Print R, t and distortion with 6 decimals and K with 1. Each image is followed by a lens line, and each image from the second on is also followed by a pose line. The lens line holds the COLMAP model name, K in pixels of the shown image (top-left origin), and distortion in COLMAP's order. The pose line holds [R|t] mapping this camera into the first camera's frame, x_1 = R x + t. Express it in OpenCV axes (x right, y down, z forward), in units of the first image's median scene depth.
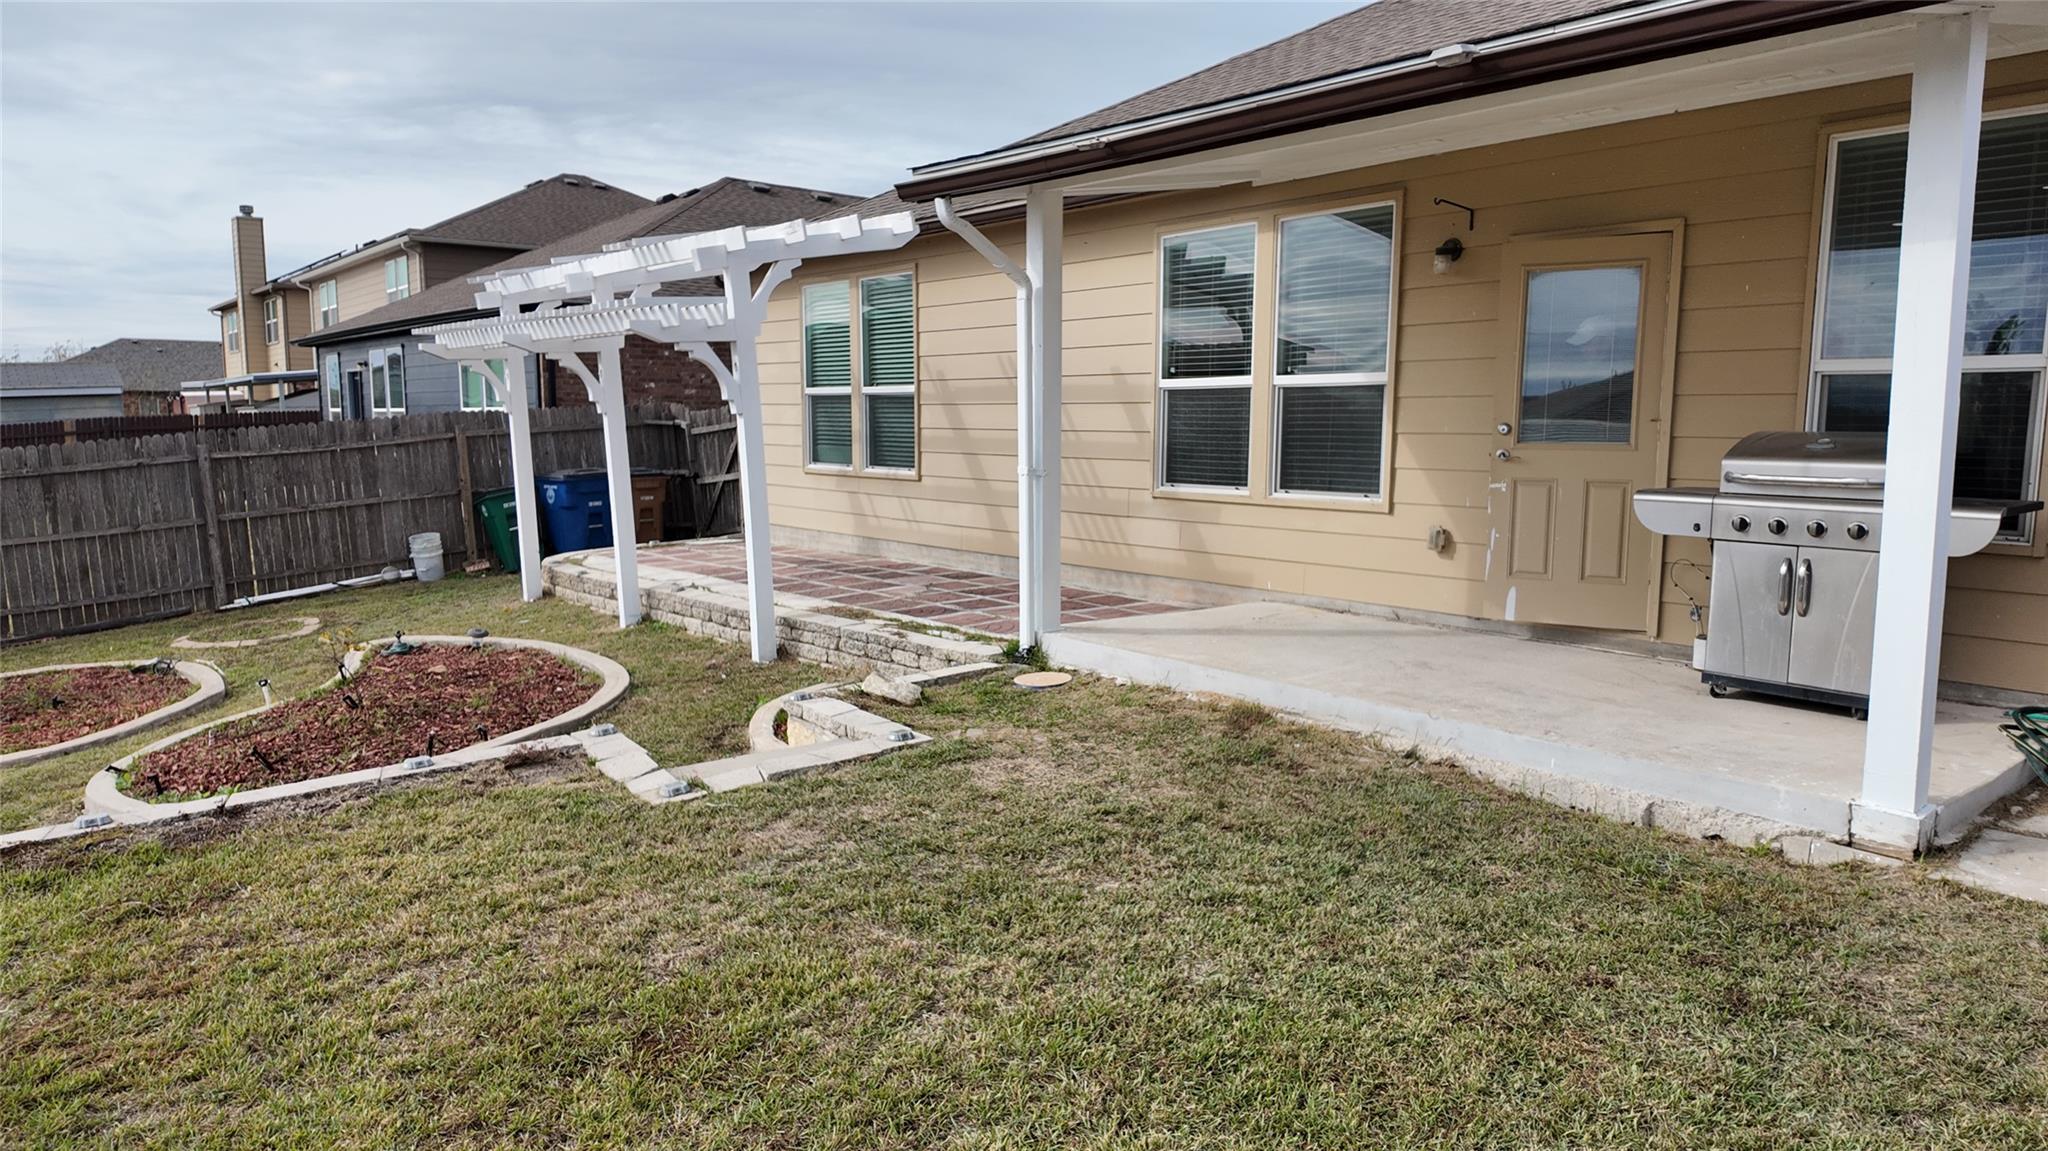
lens RADIAL K [[1272.4, 0, 1024.6], [0, 1272.4, 581.0], [0, 0, 1]] dist [0.044597, -0.048375]
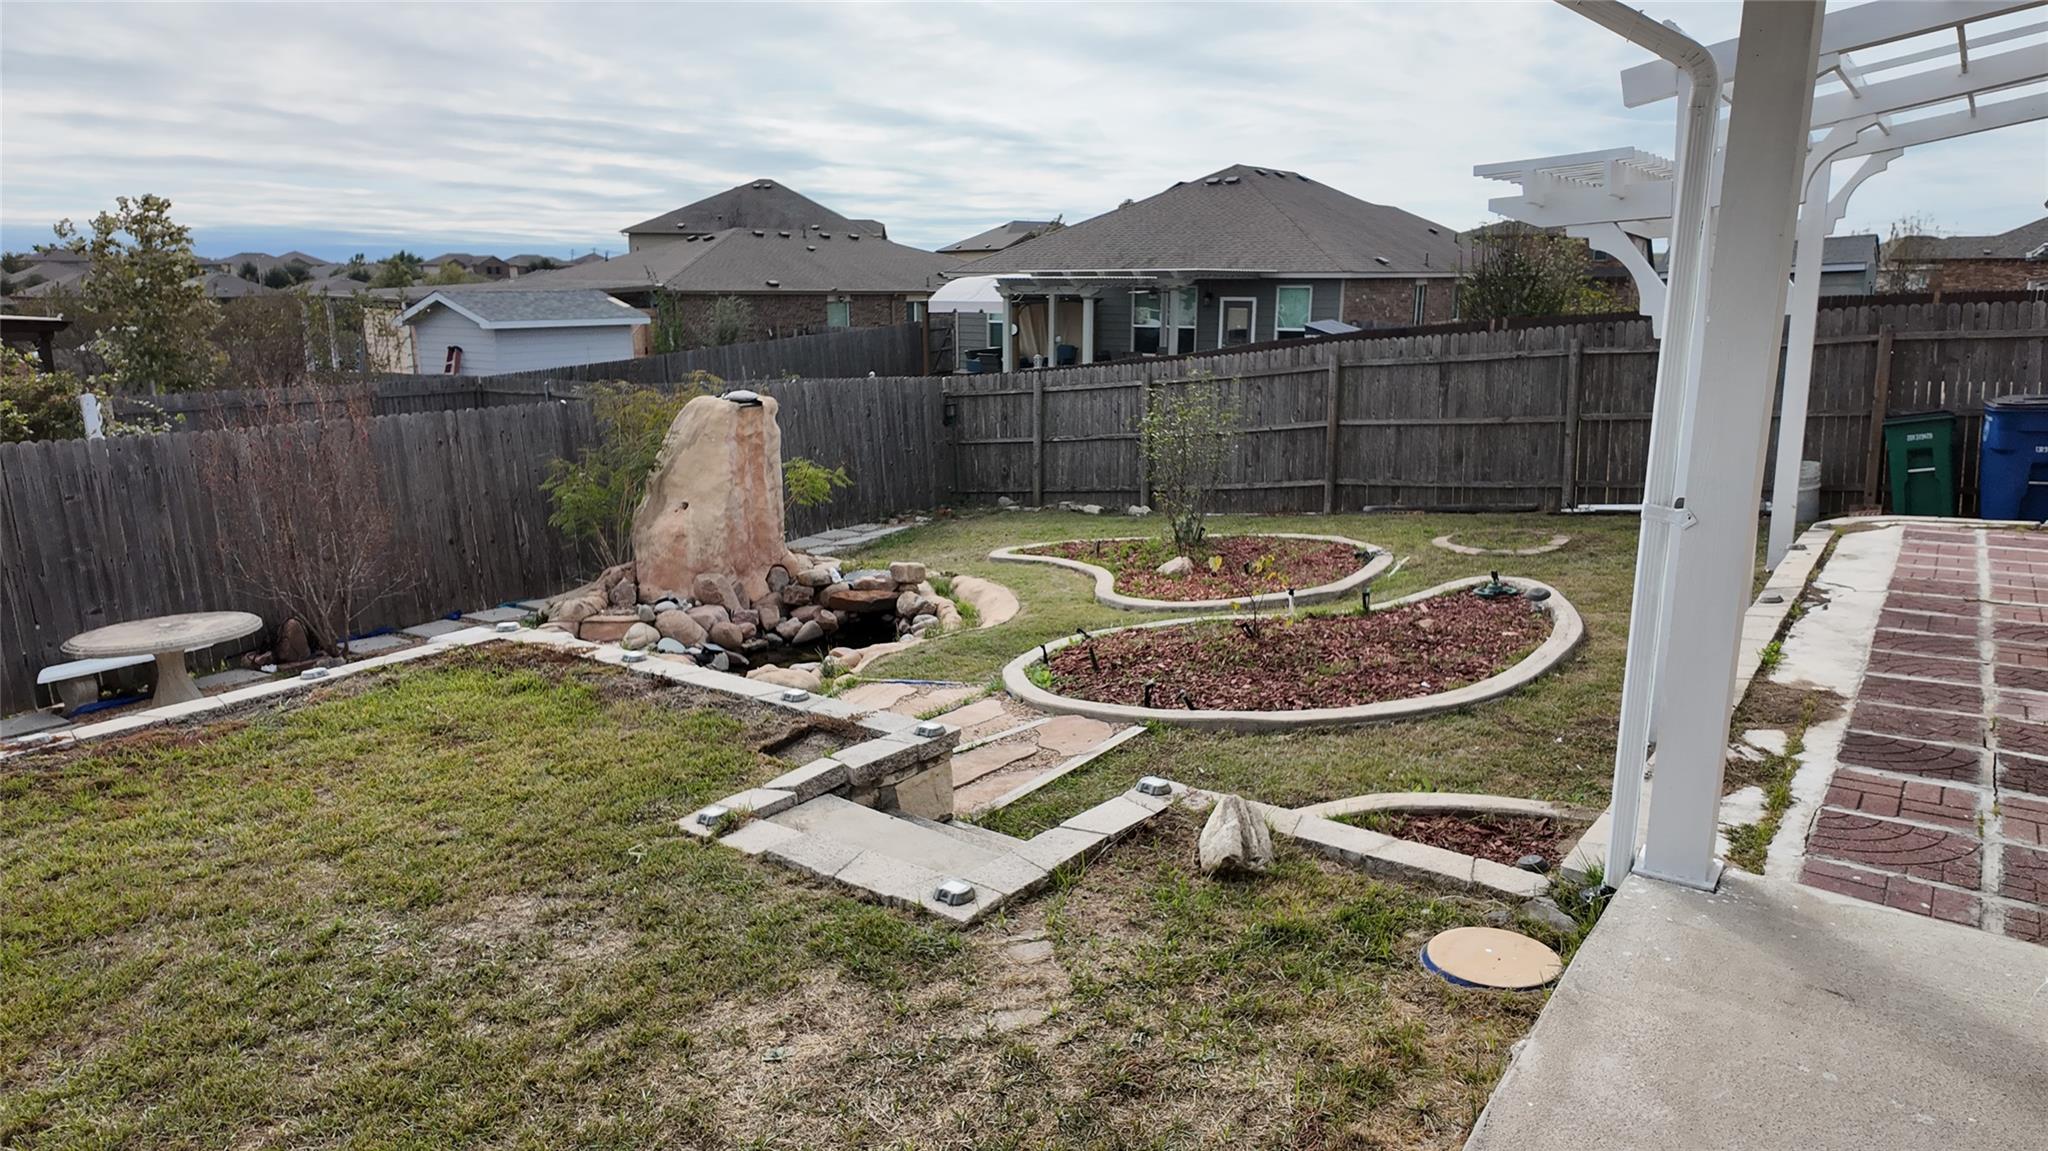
lens RADIAL K [[1272.4, 0, 1022.2], [0, 1272.4, 576.8], [0, 0, 1]] dist [0.044597, -0.048375]
pose [[0.242521, 0.218504, -0.945219, 0.207746], [-0.125097, 0.973216, 0.192878, -0.068793], [0.962047, 0.071467, 0.263360, 0.377041]]
